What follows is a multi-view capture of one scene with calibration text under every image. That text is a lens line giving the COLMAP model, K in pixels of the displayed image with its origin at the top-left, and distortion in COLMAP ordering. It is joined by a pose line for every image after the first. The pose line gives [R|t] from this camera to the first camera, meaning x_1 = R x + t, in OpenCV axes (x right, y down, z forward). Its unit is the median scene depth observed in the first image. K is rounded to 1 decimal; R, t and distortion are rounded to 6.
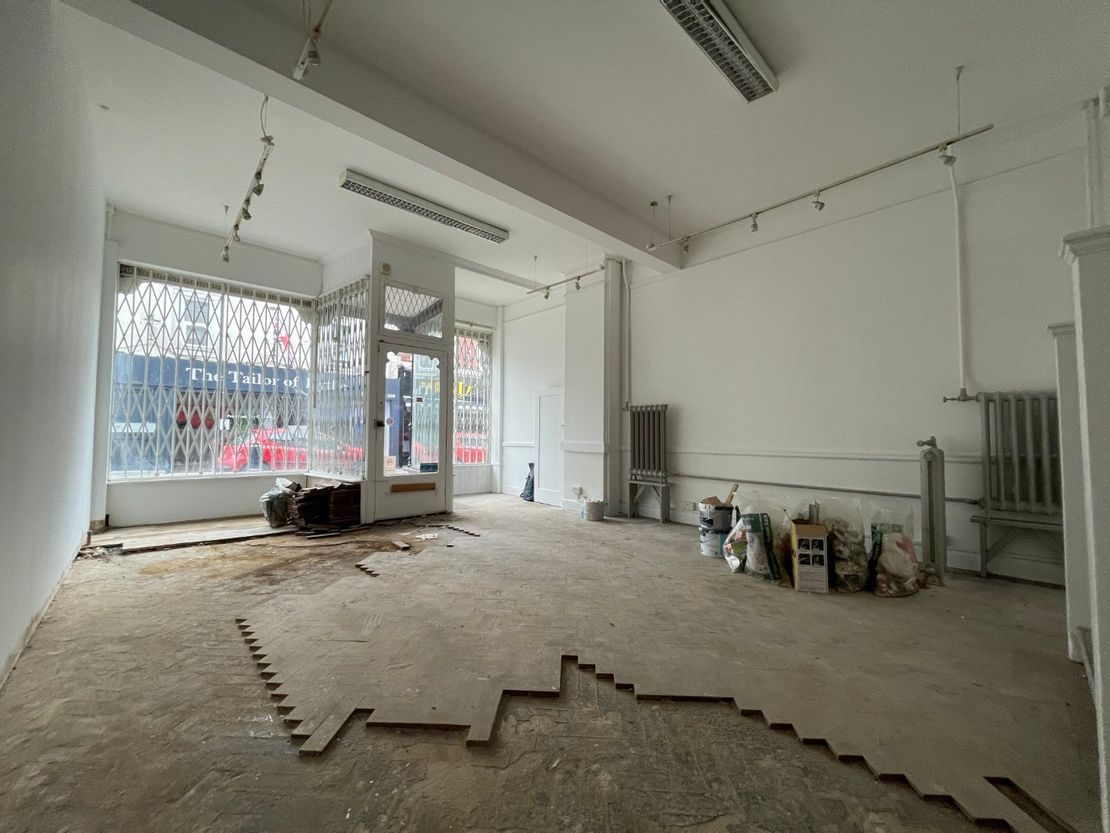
lens RADIAL K [[446.6, 0, 555.0], [0, 446.6, 416.5], [0, 0, 1]] dist [-0.001308, -0.000206]
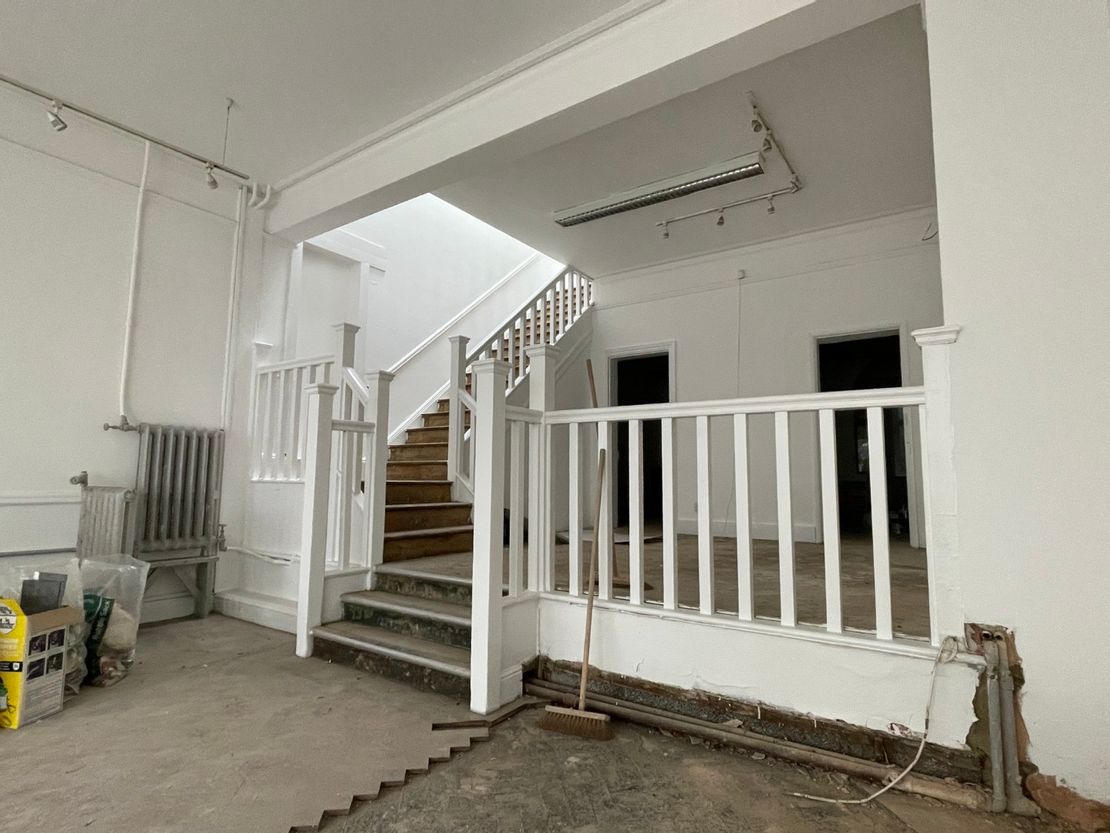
lens RADIAL K [[581.7, 0, 555.0], [0, 581.7, 416.5], [0, 0, 1]] dist [-0.001053, -0.000495]
pose [[-0.204517, 0.093873, 0.974351, -0.422716], [-0.058497, 0.992440, -0.107894, 0.012622], [-0.977114, -0.079063, -0.197479, 0.481027]]
